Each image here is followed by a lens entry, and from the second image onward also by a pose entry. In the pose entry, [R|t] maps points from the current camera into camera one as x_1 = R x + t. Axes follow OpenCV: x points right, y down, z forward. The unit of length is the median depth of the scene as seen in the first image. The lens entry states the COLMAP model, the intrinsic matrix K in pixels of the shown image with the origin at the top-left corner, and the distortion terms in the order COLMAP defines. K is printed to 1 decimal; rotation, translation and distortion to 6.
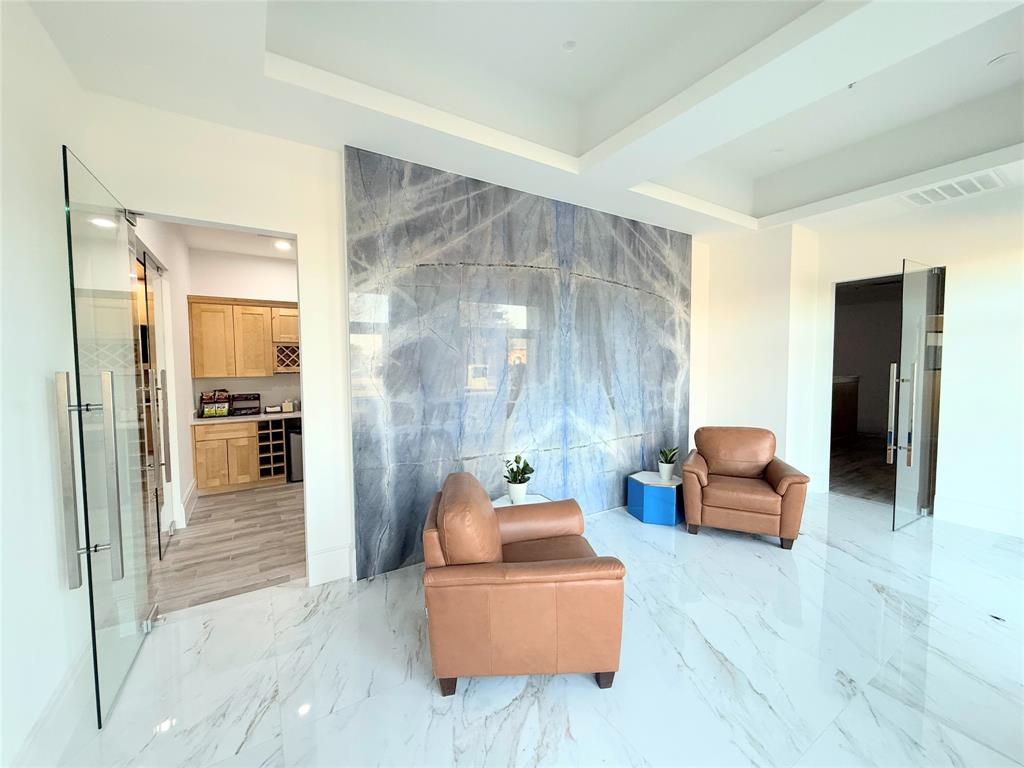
lens RADIAL K [[406.6, 0, 511.5], [0, 406.6, 381.8], [0, 0, 1]] dist [0.002963, -0.000136]
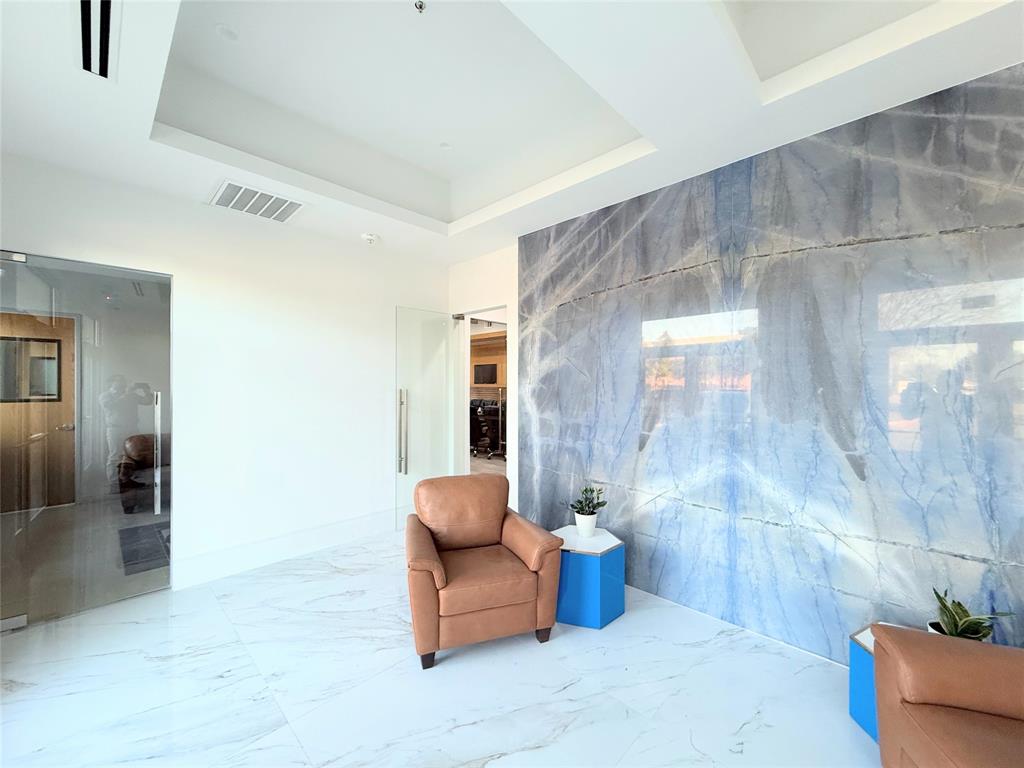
lens RADIAL K [[406.6, 0, 509.2], [0, 406.6, 384.8], [0, 0, 1]] dist [0.002963, -0.000136]
pose [[0.237414, 0.005041, -0.971395, 0.835992], [-0.053182, 0.998554, -0.007816, -0.034050], [0.969952, 0.053516, 0.237339, 0.542644]]
